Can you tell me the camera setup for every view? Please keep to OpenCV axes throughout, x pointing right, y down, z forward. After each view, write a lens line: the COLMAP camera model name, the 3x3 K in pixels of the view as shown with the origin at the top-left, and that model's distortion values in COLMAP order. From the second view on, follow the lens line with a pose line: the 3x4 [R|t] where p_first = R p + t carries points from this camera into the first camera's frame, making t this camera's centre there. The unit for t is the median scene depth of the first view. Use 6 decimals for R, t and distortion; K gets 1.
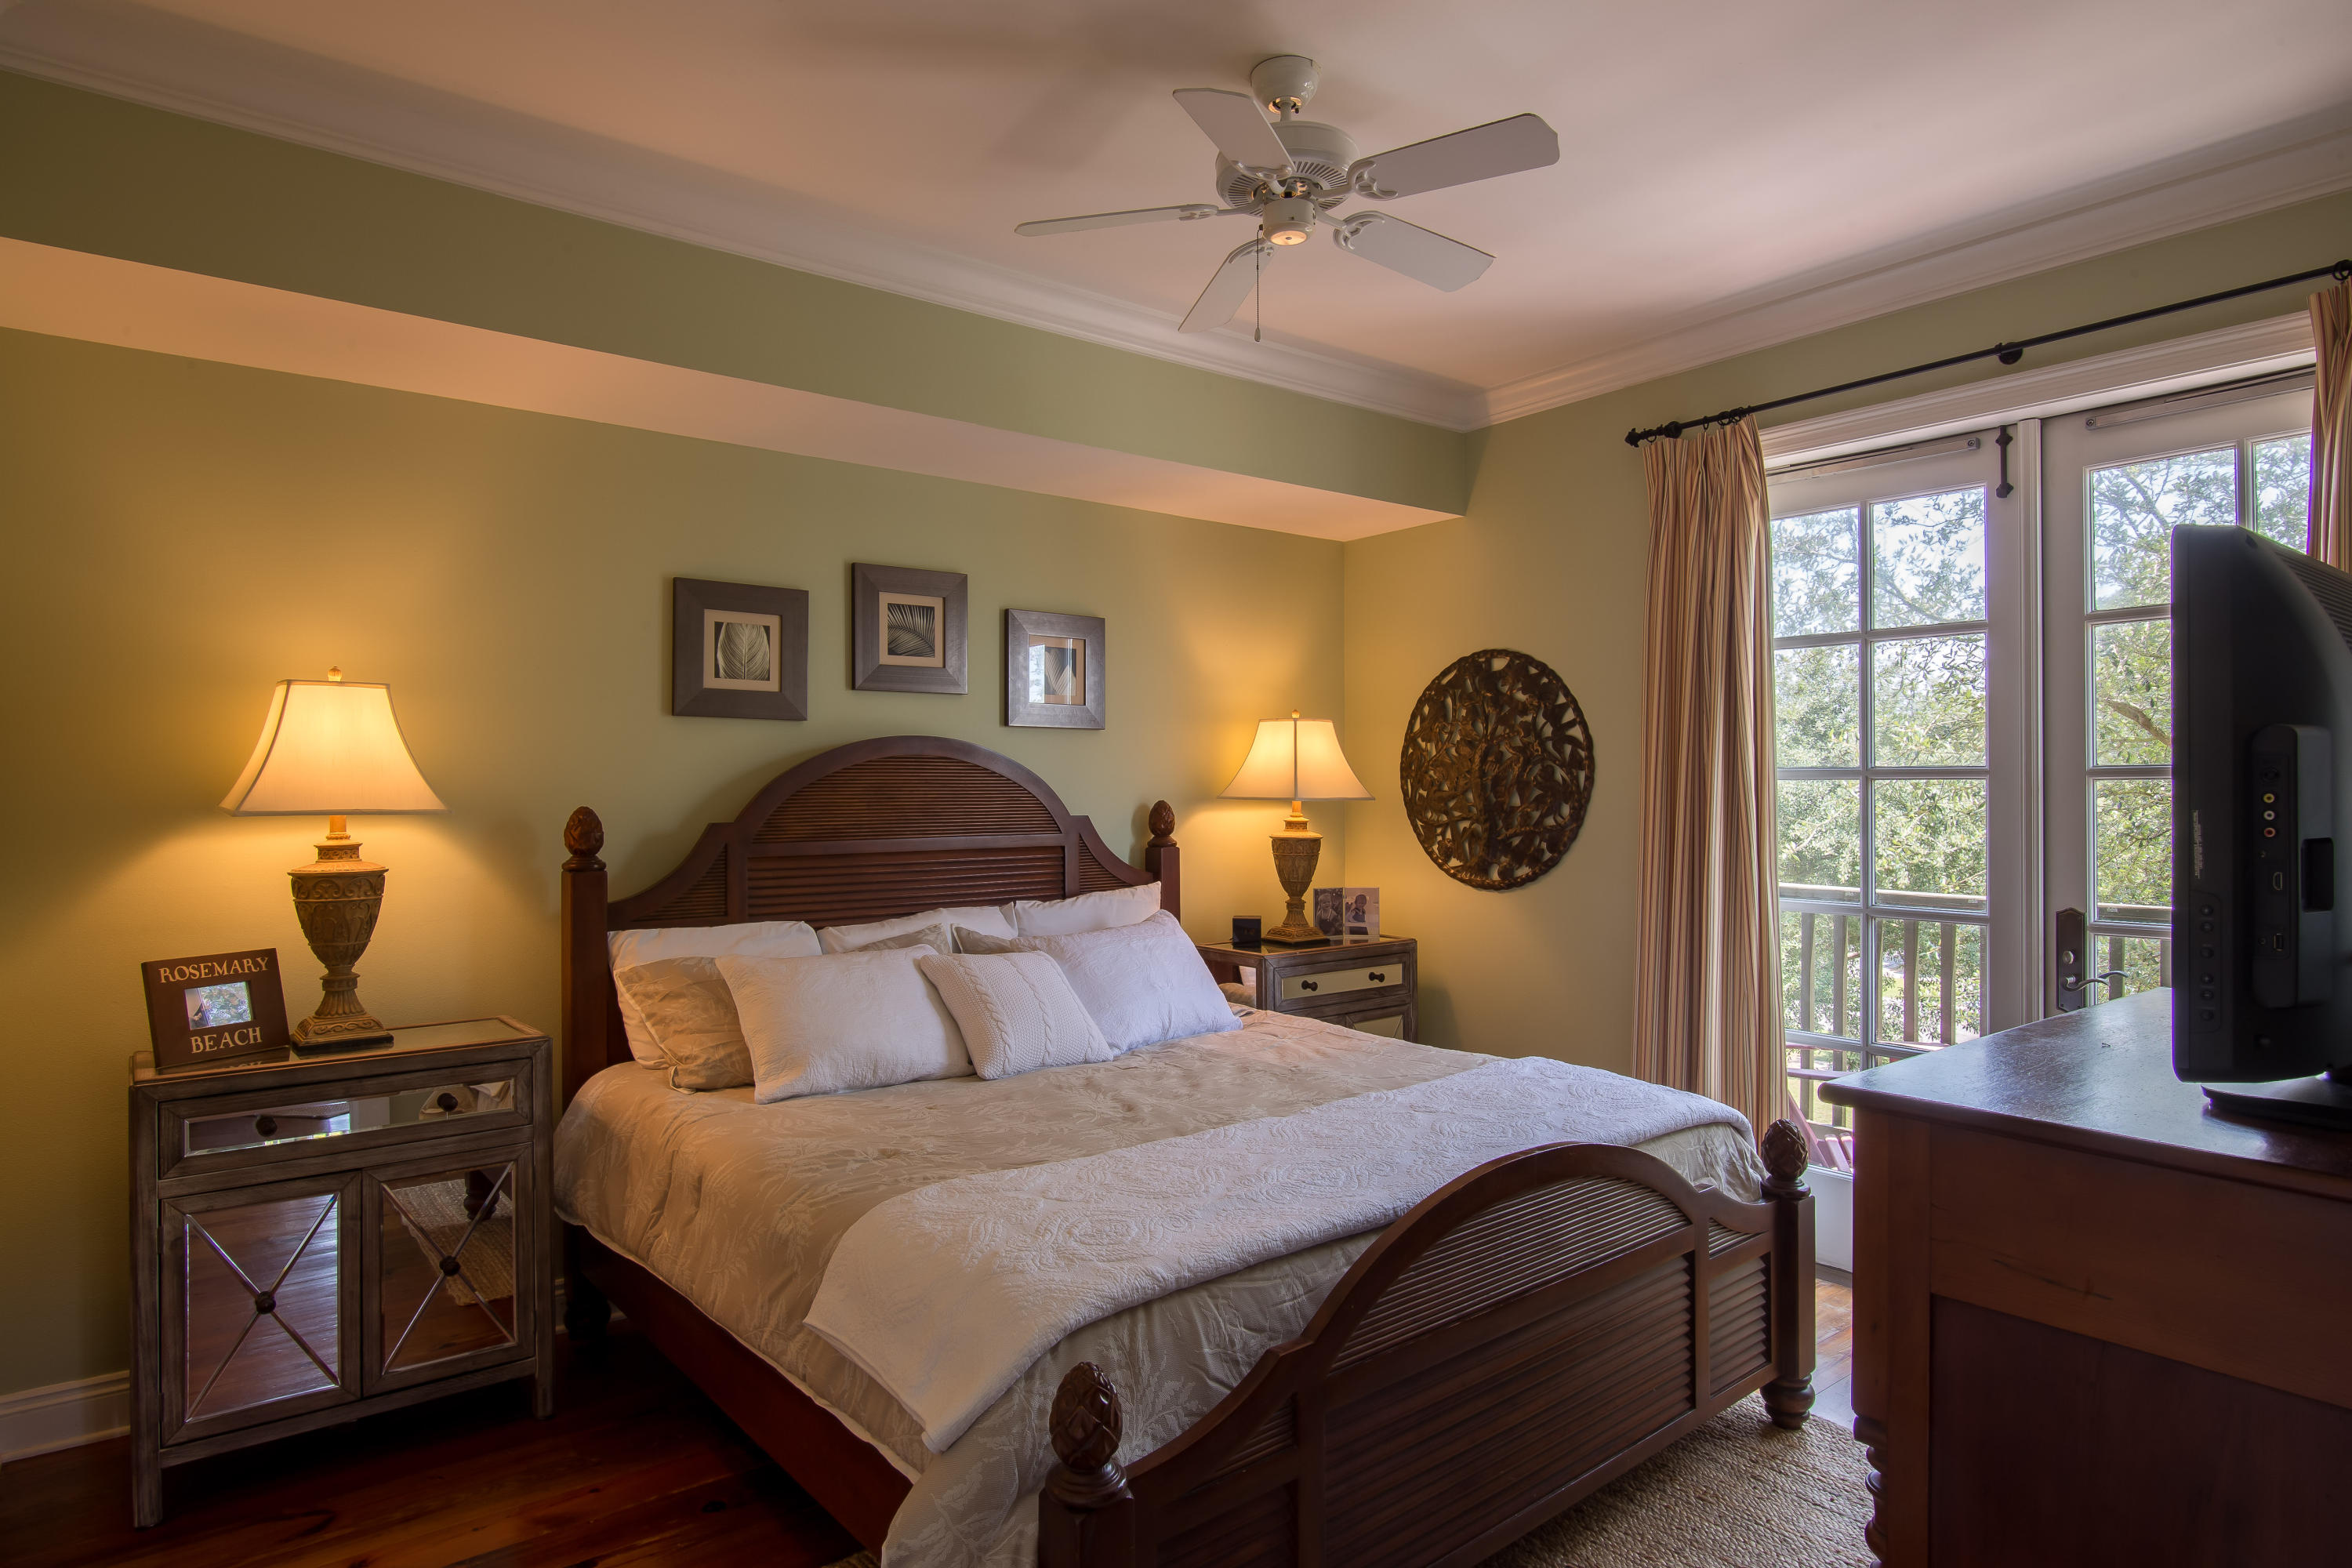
lens RADIAL K [[1327.5, 0, 1170.4], [0, 1327.5, 783.2], [0, 0, 1]] dist [-0.013740, 0.002051]
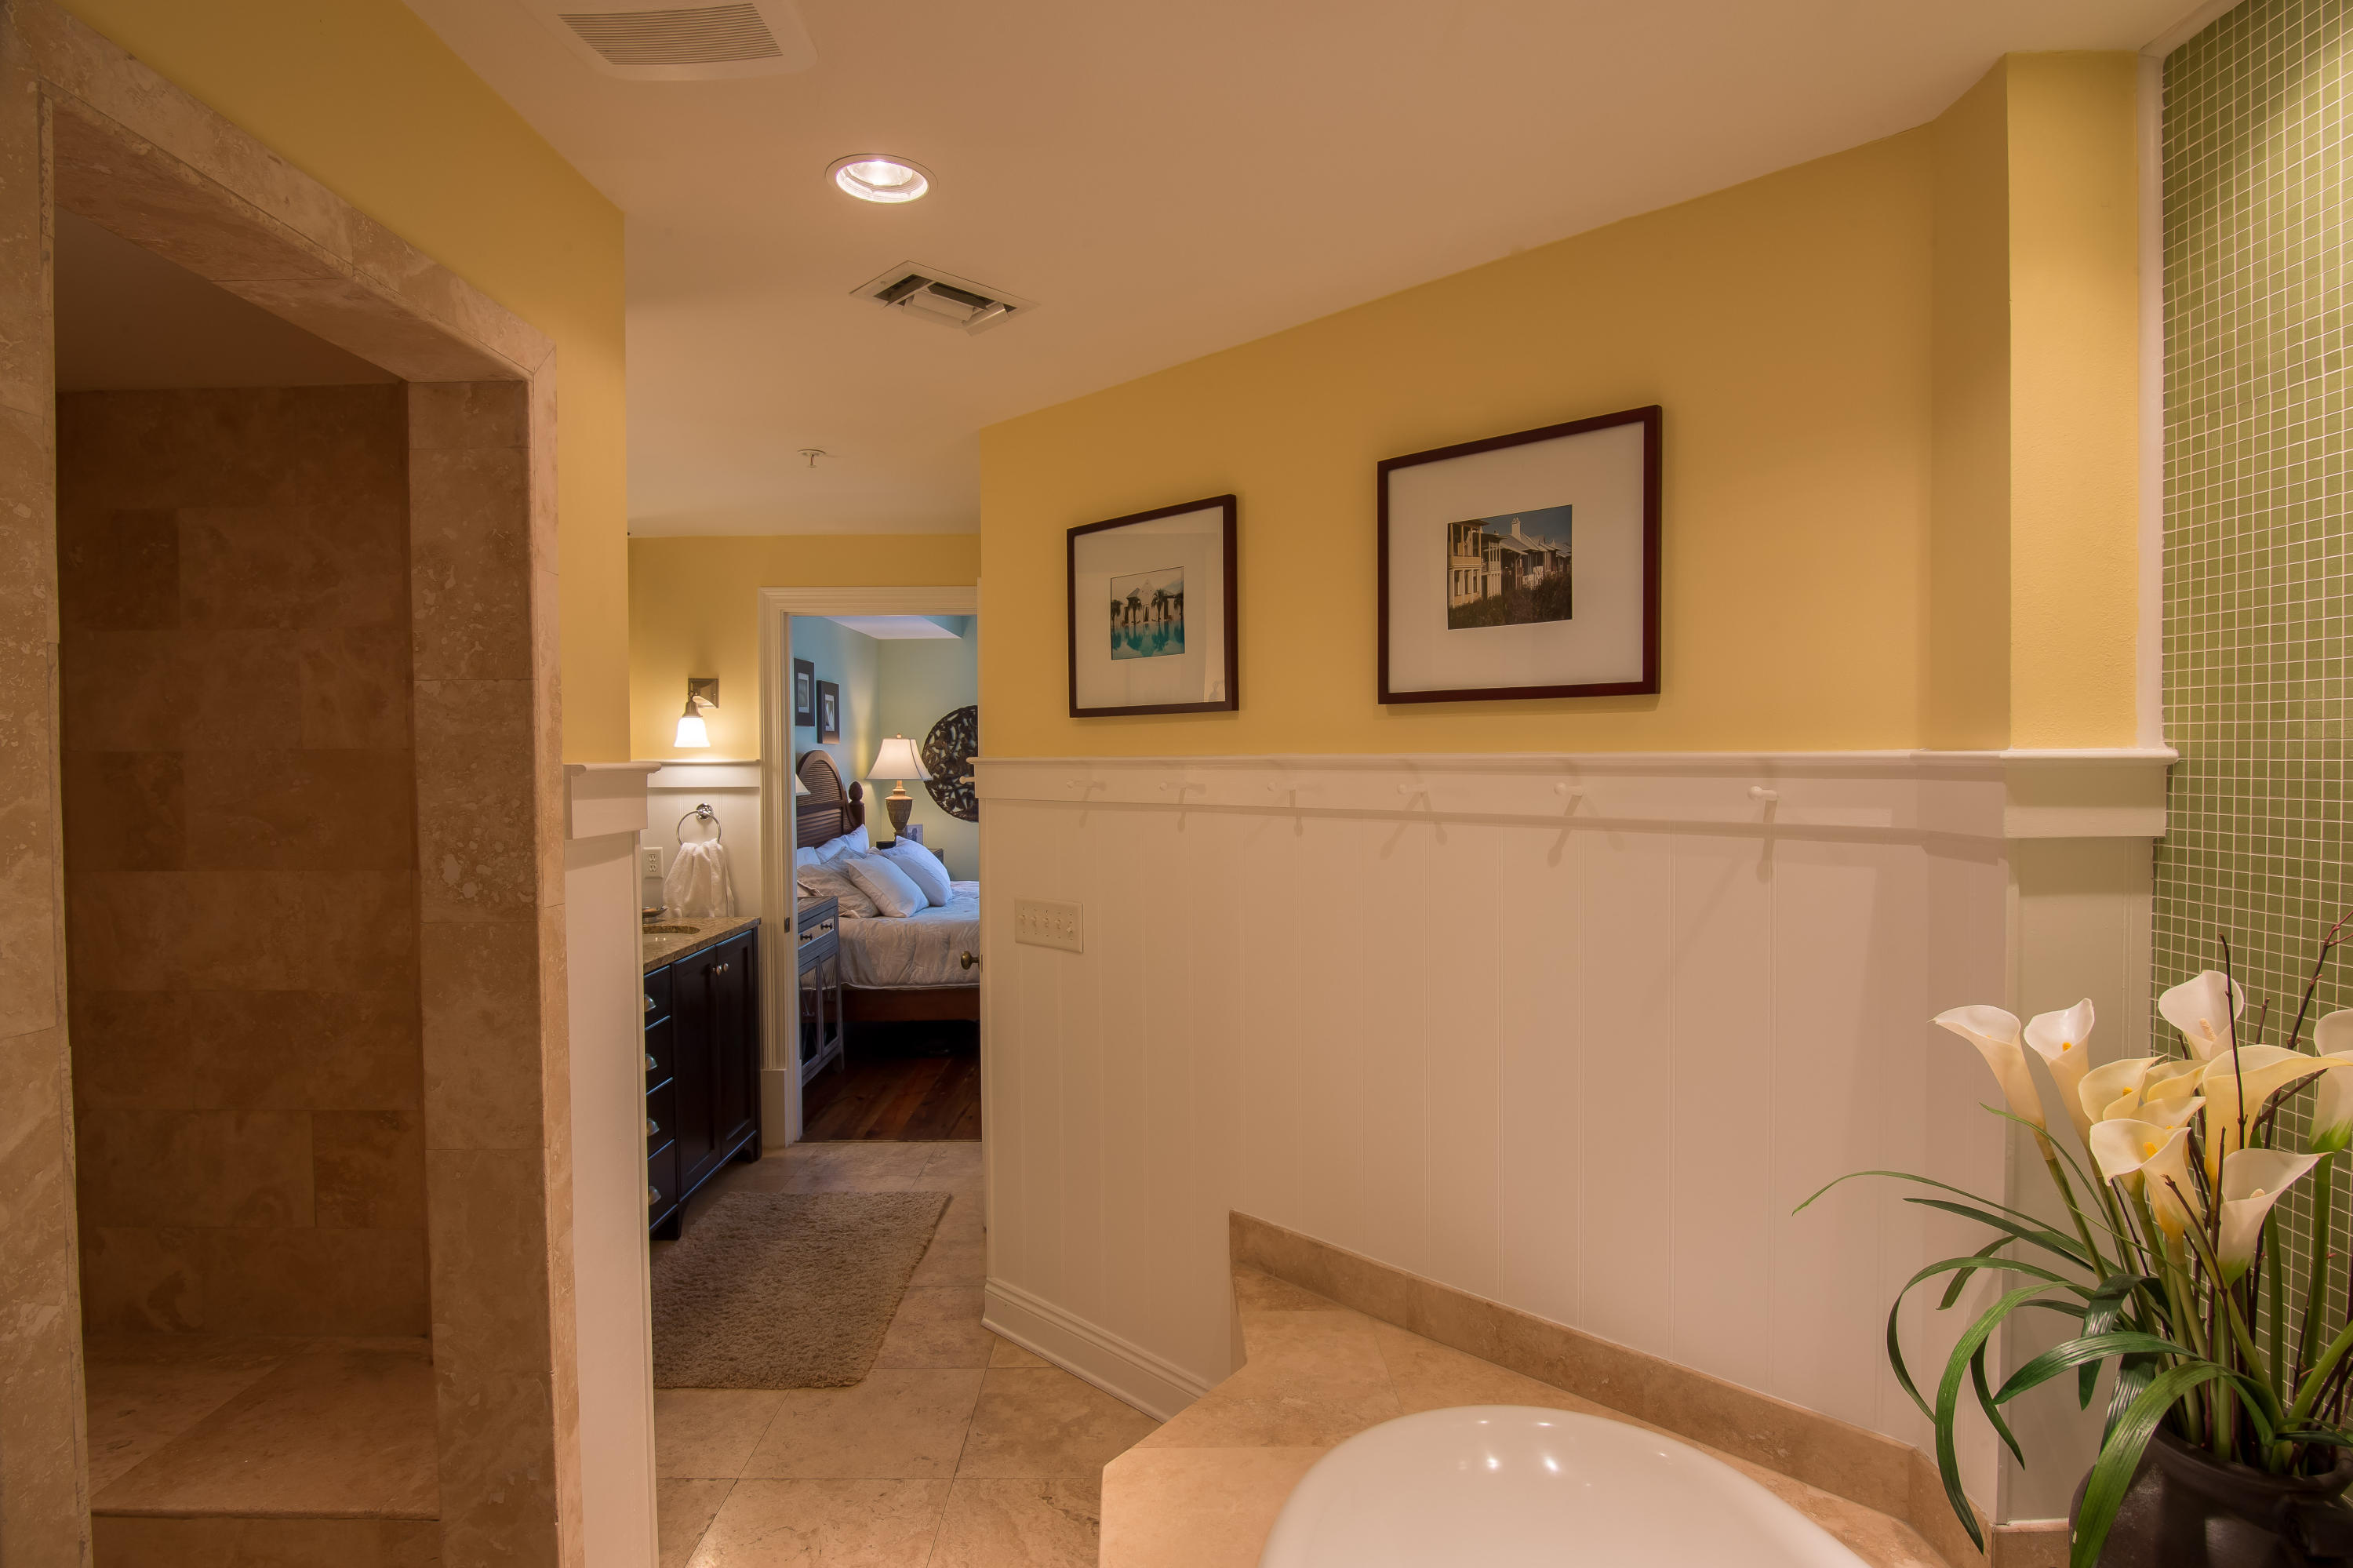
lens RADIAL K [[1214.2, 0, 1175.9], [0, 1214.2, 777.0], [0, 0, 1]] dist [-0.024620, -0.000292]
pose [[0.609798, -0.015575, 0.792404, -1.111967], [0.003977, 0.999854, 0.016592, -0.020303], [-0.792547, -0.006966, 0.609771, -0.412208]]
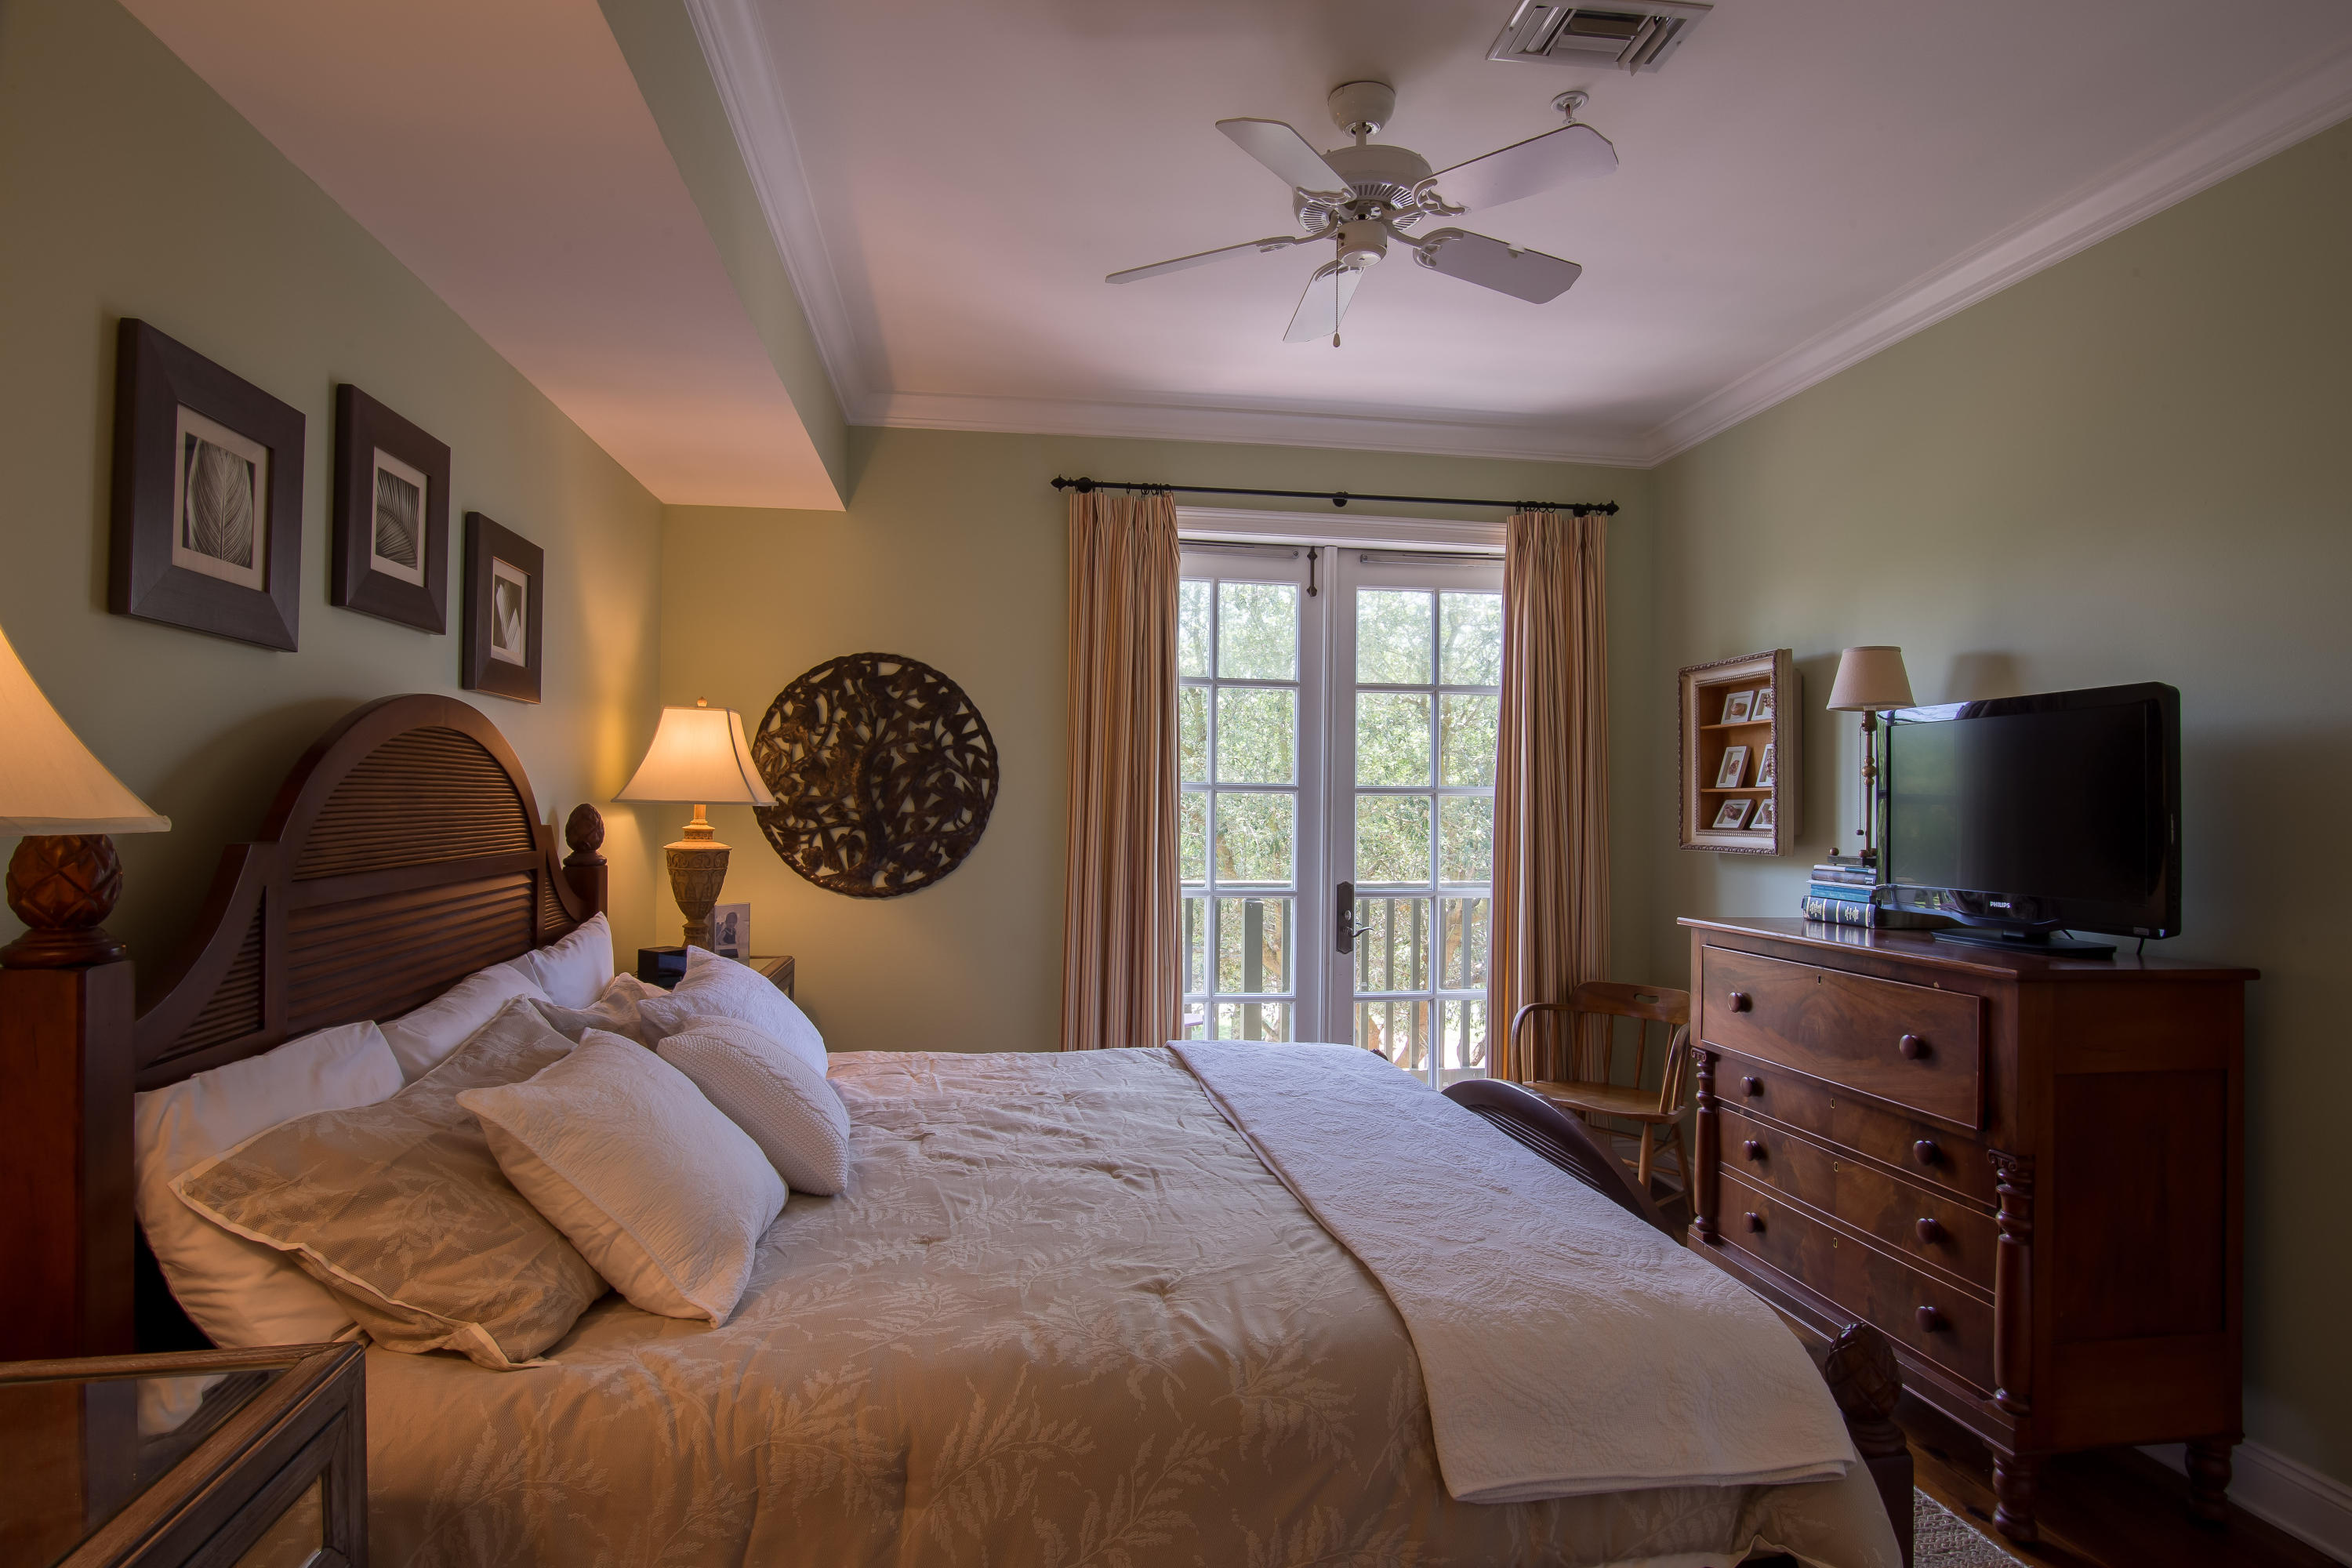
lens RADIAL K [[1213.6, 0, 1181.0], [0, 1213.6, 783.2], [0, 0, 1]] dist [-0.024620, -0.000292]
pose [[0.481300, 0.022279, 0.876273, -0.453156], [-0.015470, 0.999737, -0.016922, 0.007811], [-0.876420, -0.005411, 0.481518, 0.383558]]
